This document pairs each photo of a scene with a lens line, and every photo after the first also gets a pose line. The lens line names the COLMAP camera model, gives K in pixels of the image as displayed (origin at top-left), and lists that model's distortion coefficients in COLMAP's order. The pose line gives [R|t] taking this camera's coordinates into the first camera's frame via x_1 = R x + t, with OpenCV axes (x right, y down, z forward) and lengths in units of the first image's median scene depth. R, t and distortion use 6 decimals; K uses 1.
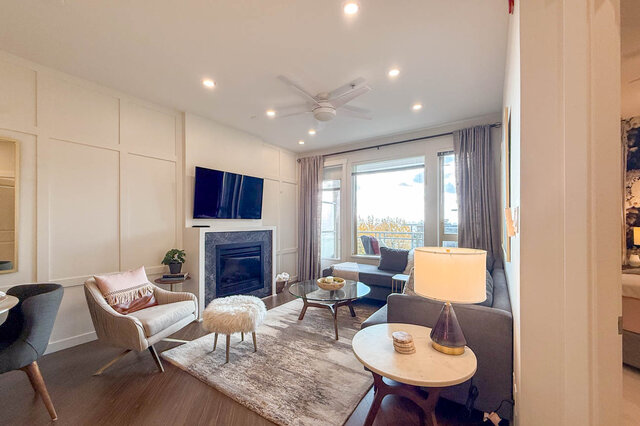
lens RADIAL K [[264.2, 0, 323.2], [0, 264.2, 222.6], [0, 0, 1]] dist [0.000480, 0.000046]
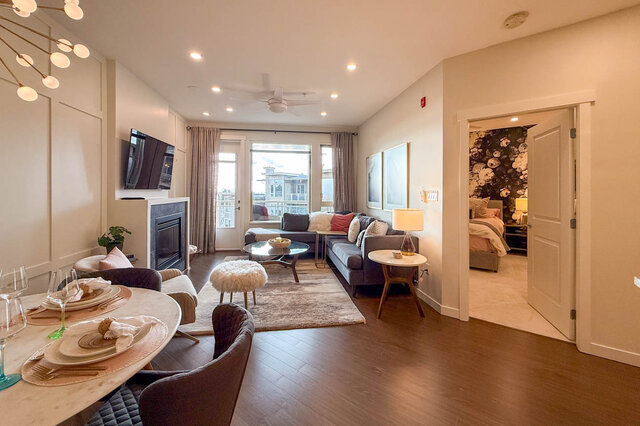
lens RADIAL K [[256.0, 0, 318.3], [0, 256.0, 191.2], [0, 0, 1]] dist [-0.000012, -0.000007]
pose [[0.744849, 0.006976, 0.667197, -0.538901], [-0.009687, 0.999953, 0.000359, -0.014272], [-0.667163, -0.006731, 0.744881, -0.024804]]
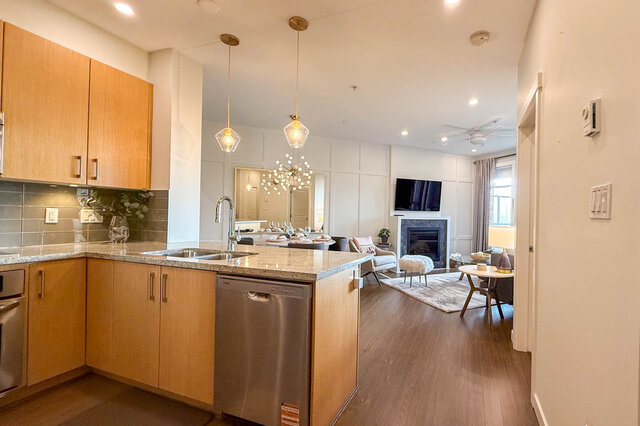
lens RADIAL K [[297.1, 0, 359.9], [0, 297.1, 213.1], [0, 0, 1]] dist [0.000428, 0.000003]
pose [[0.846915, 0.015822, -0.531492, 0.273197], [-0.020299, 0.999791, -0.002584, 0.008622], [0.531340, 0.012977, 0.847059, -0.605406]]
